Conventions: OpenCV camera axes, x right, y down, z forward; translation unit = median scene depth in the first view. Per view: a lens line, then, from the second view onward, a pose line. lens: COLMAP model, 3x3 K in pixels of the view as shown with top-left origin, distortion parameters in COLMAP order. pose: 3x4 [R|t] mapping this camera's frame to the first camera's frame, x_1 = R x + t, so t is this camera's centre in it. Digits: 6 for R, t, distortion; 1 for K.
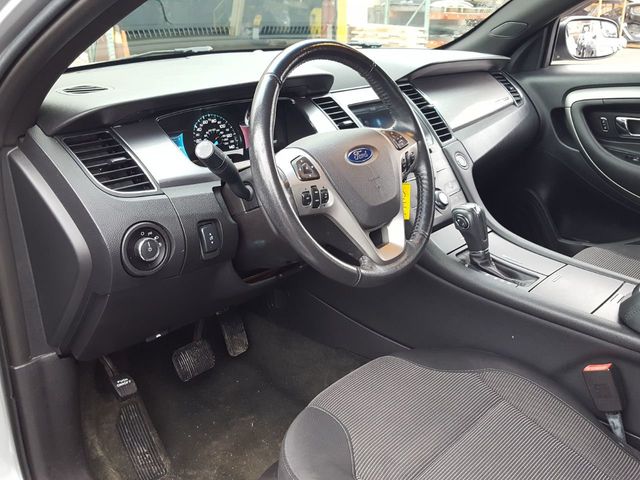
lens RADIAL K [[536.0, 0, 320.0], [0, 536.0, 240.0], [0, 0, 1]] dist [0.124369, -0.203770]
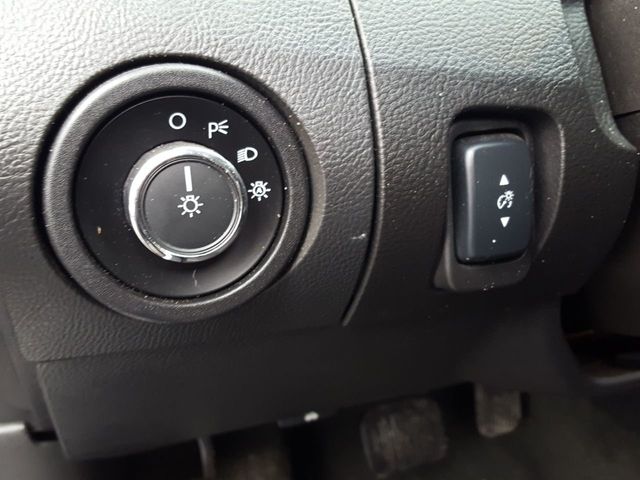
lens RADIAL K [[536.0, 0, 320.0], [0, 536.0, 240.0], [0, 0, 1]] dist [0.124369, -0.203770]
pose [[0.866974, 0.210323, -0.451797, -0.163135], [-0.168669, 0.976914, 0.131110, -0.003777], [0.468942, -0.037465, 0.882434, 0.768437]]
